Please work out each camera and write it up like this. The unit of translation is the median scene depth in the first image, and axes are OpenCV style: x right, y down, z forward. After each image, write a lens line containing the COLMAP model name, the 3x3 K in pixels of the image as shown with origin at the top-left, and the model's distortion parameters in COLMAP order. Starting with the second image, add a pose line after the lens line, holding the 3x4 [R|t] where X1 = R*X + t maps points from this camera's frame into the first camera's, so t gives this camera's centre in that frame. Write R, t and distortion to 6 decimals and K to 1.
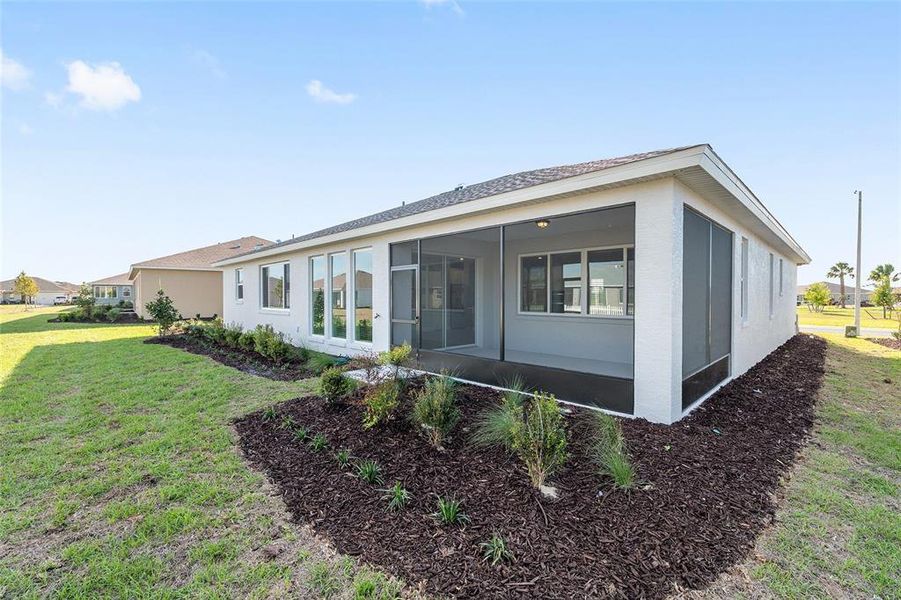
lens RADIAL K [[389.2, 0, 450.5], [0, 389.2, 300.0], [0, 0, 1]] dist [-0.003381, -0.000366]
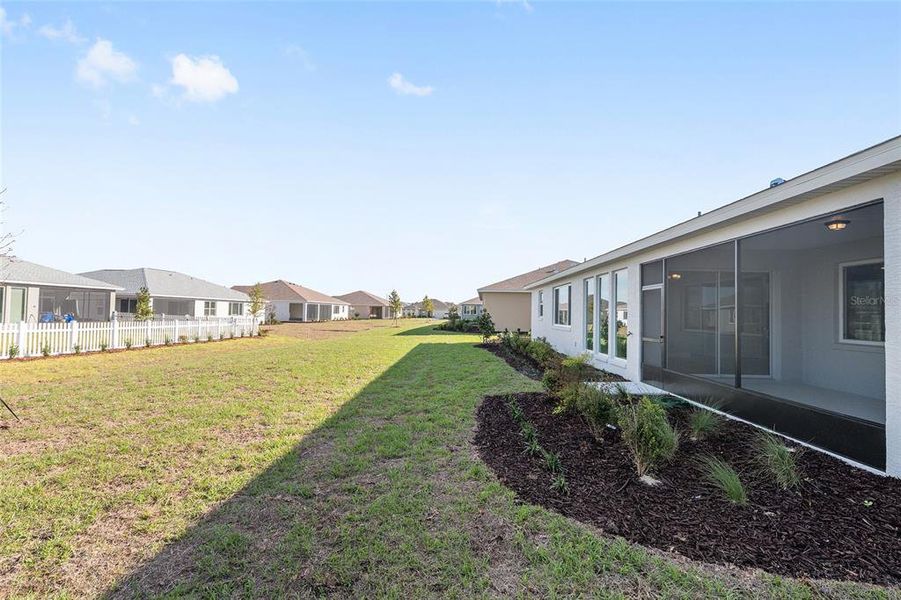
lens RADIAL K [[395.3, 0, 447.2], [0, 395.3, 297.7], [0, 0, 1]] dist [-0.000668, -0.000454]
pose [[0.704741, -0.014913, -0.709307, 0.191084], [-0.023882, 0.998714, -0.044726, 0.002588], [0.709062, 0.048460, 0.703479, -0.084079]]
